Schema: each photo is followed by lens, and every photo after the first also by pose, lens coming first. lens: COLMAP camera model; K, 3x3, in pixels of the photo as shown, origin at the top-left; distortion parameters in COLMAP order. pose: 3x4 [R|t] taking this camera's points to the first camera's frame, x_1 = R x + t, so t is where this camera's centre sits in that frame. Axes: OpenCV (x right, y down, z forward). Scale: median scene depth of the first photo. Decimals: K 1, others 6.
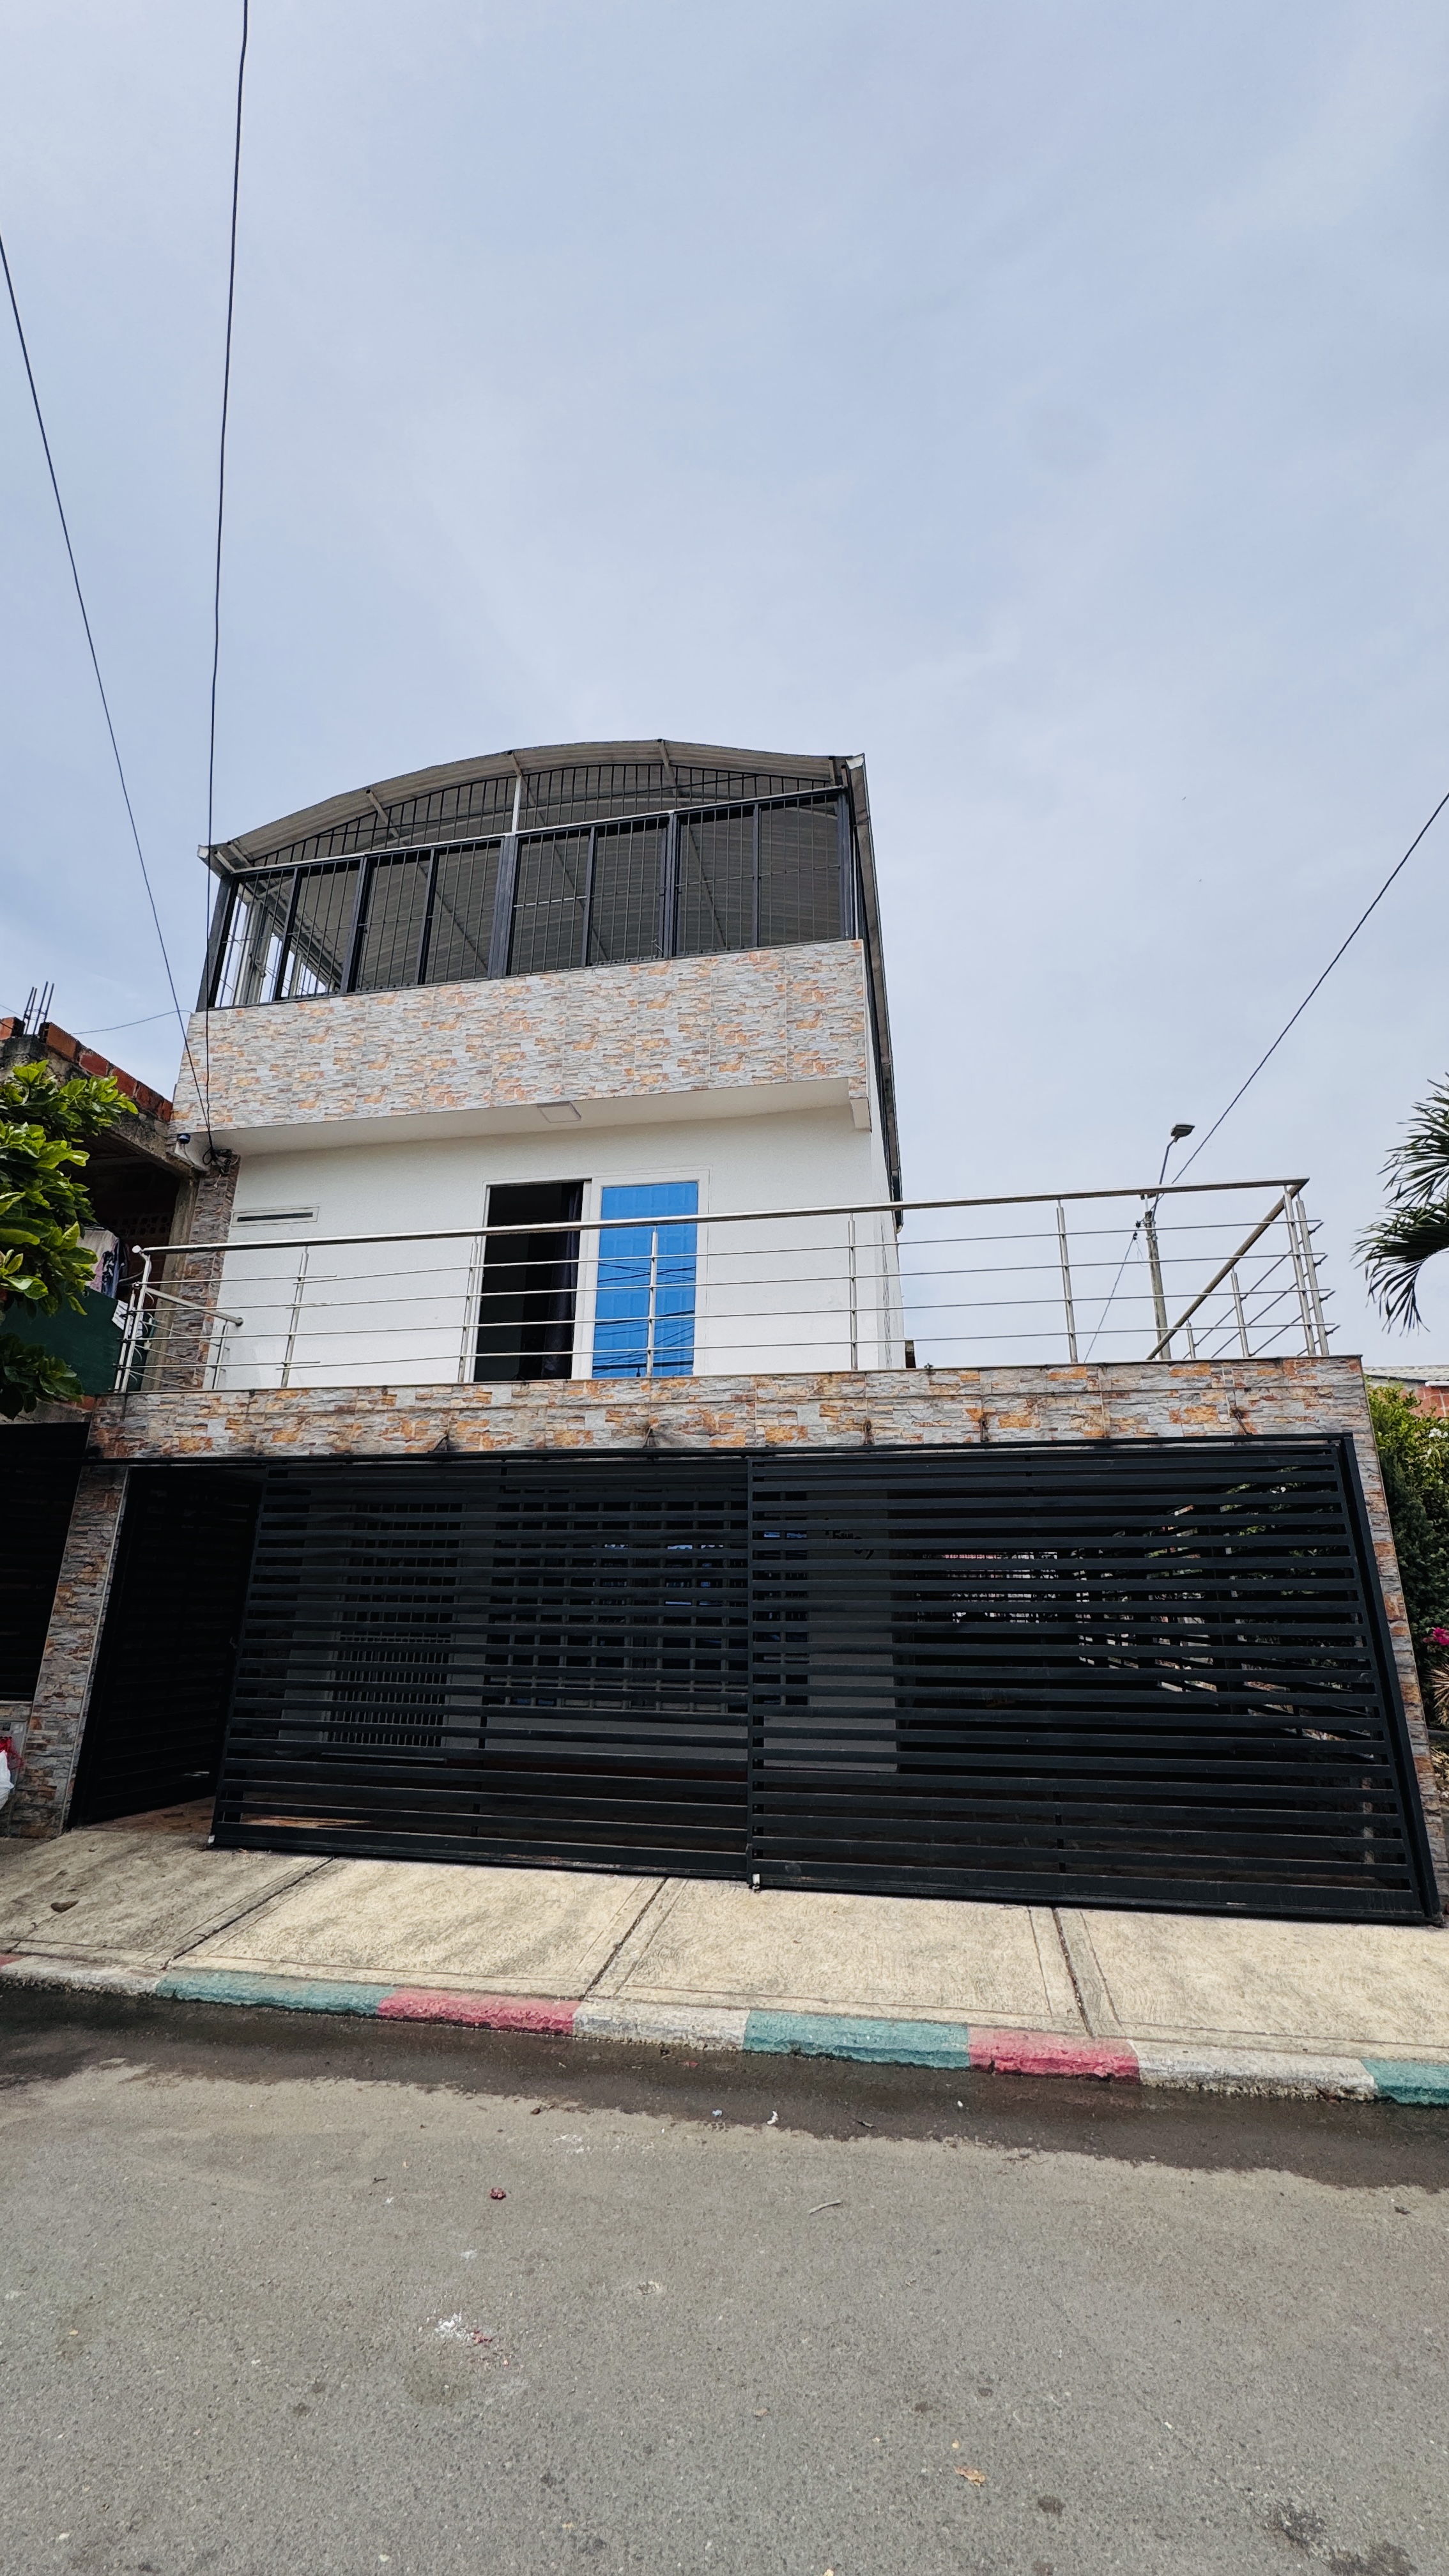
lens RADIAL K [[1026.4, 0, 734.2], [0, 1026.4, 1285.6], [0, 0, 1]] dist [-0.002642, 0.000306]
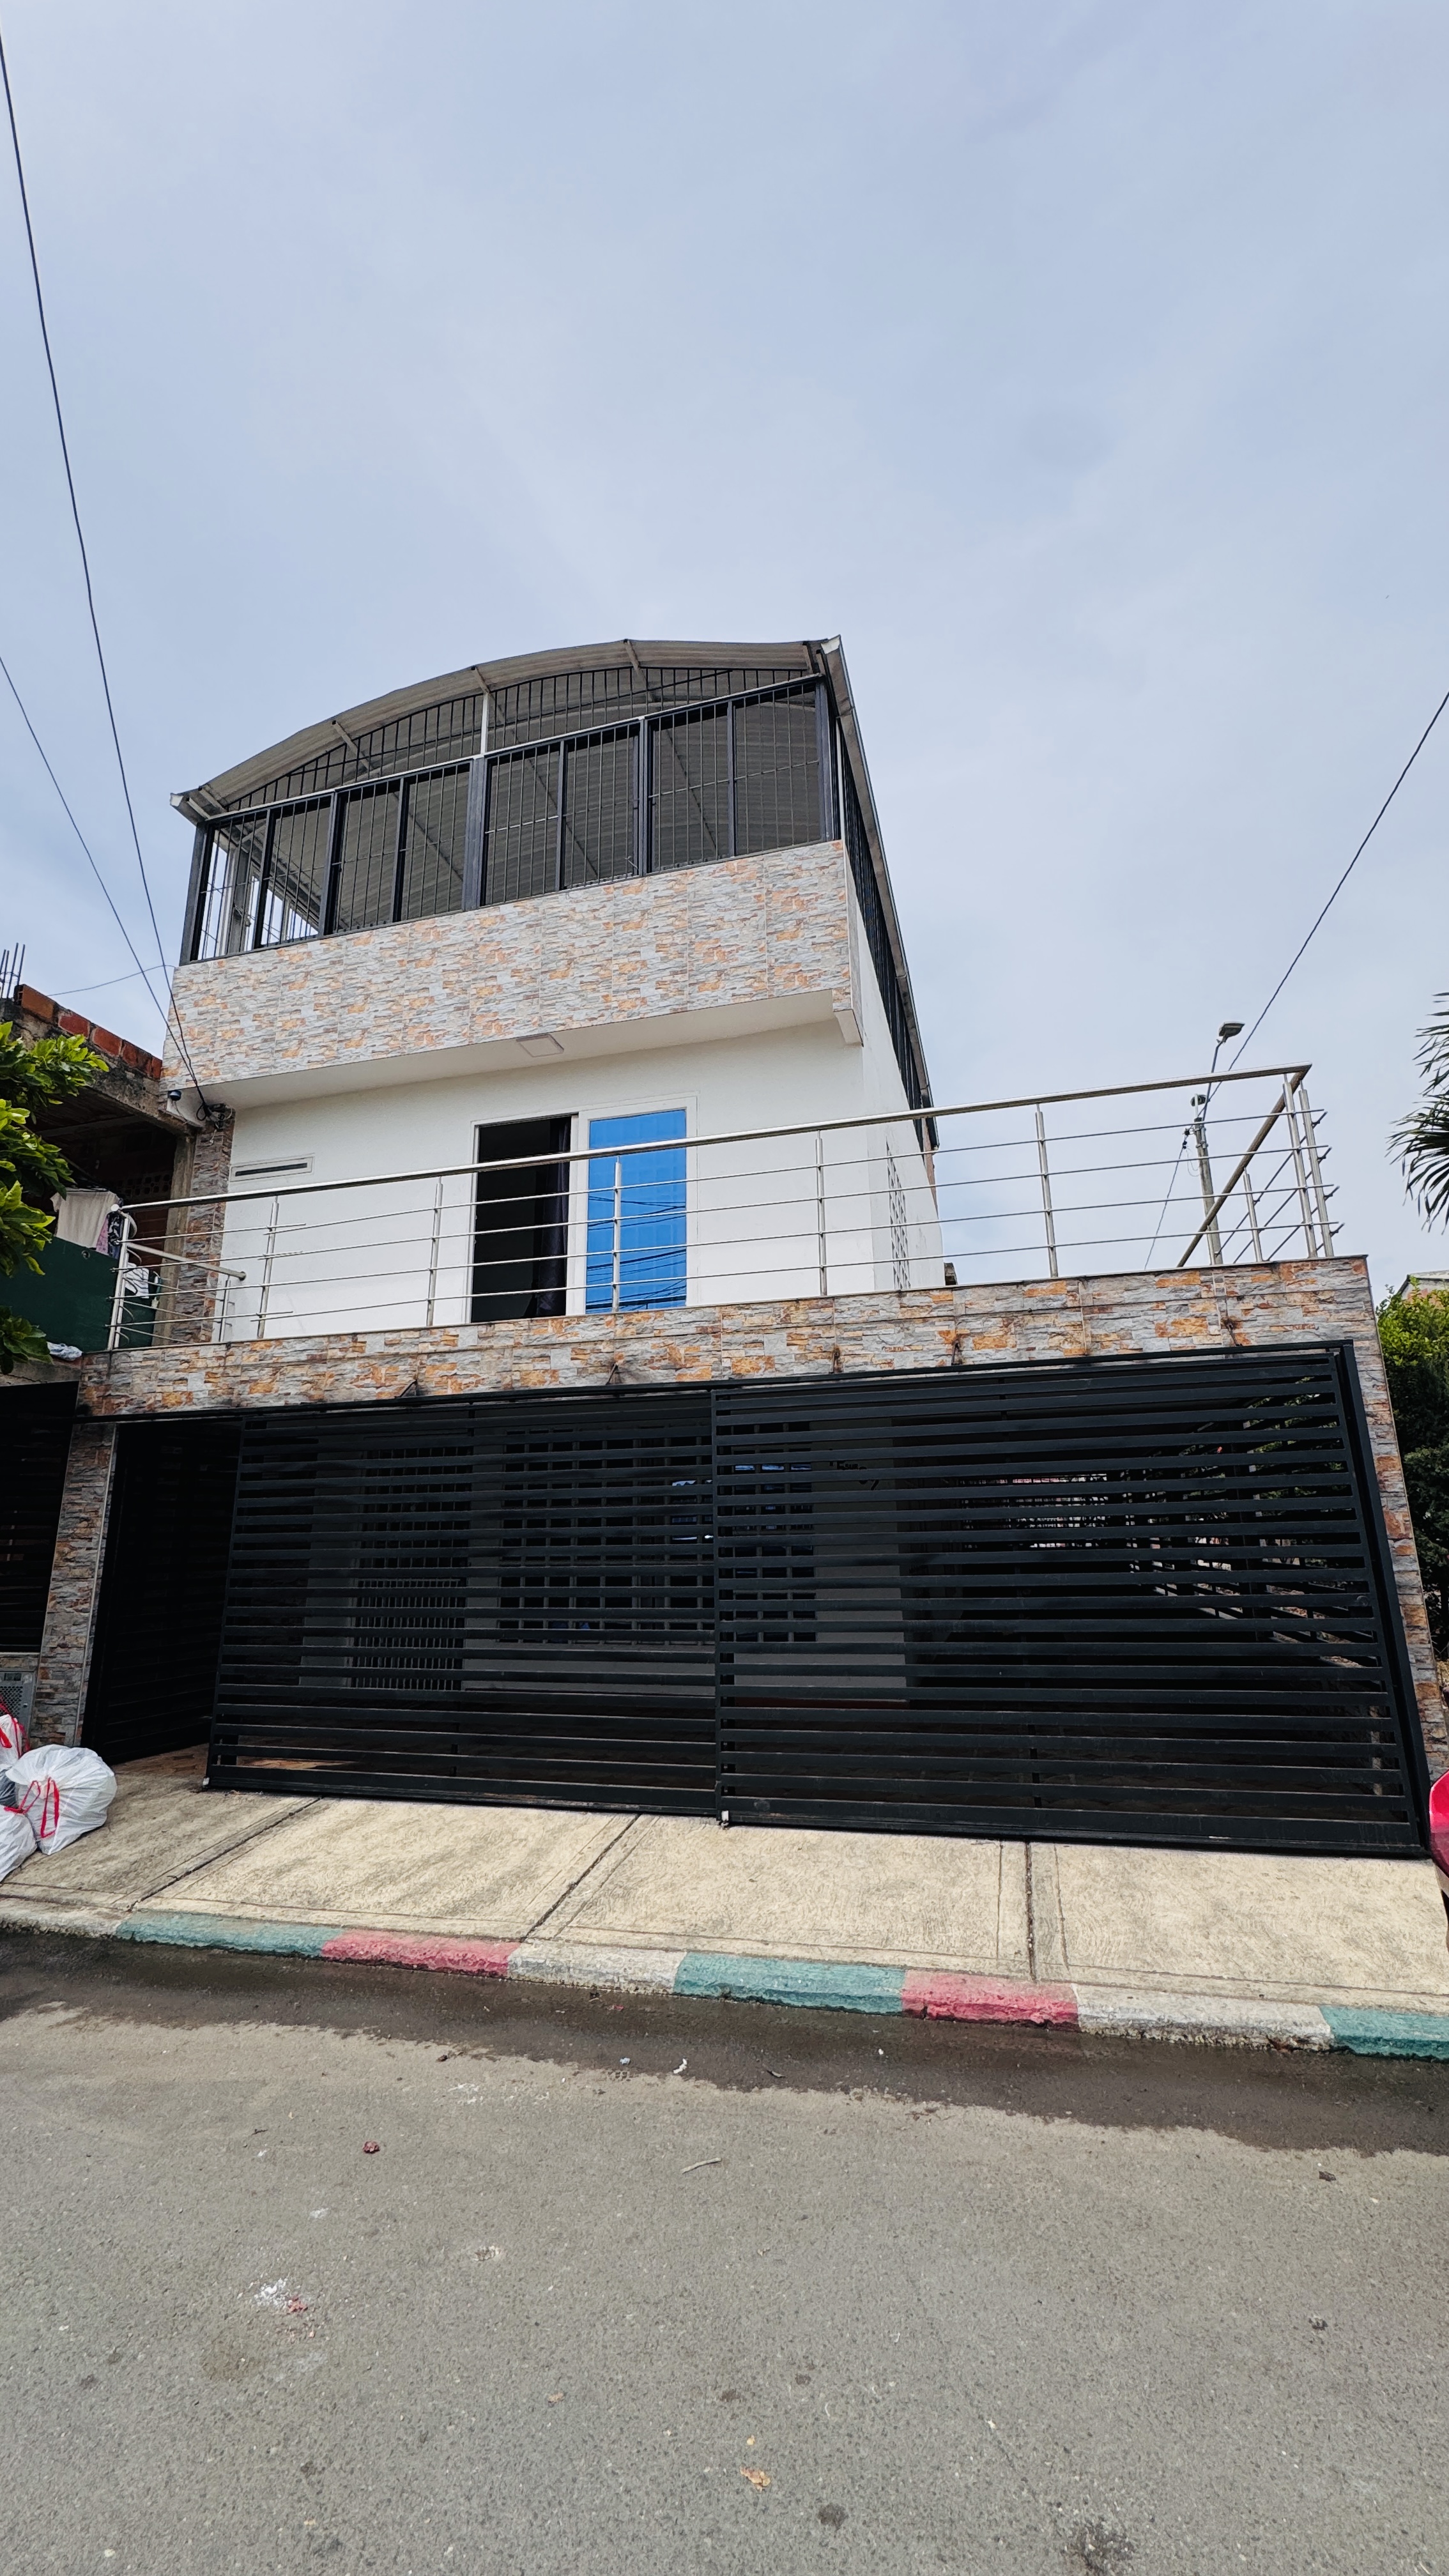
lens RADIAL K [[1026.4, 0, 734.2], [0, 1026.4, 1285.6], [0, 0, 1]] dist [-0.002642, 0.000306]
pose [[0.996777, -0.044987, -0.066429, 0.108245], [0.049084, 0.996906, 0.061396, 0.011306], [0.063461, -0.064458, 0.995900, 0.050194]]
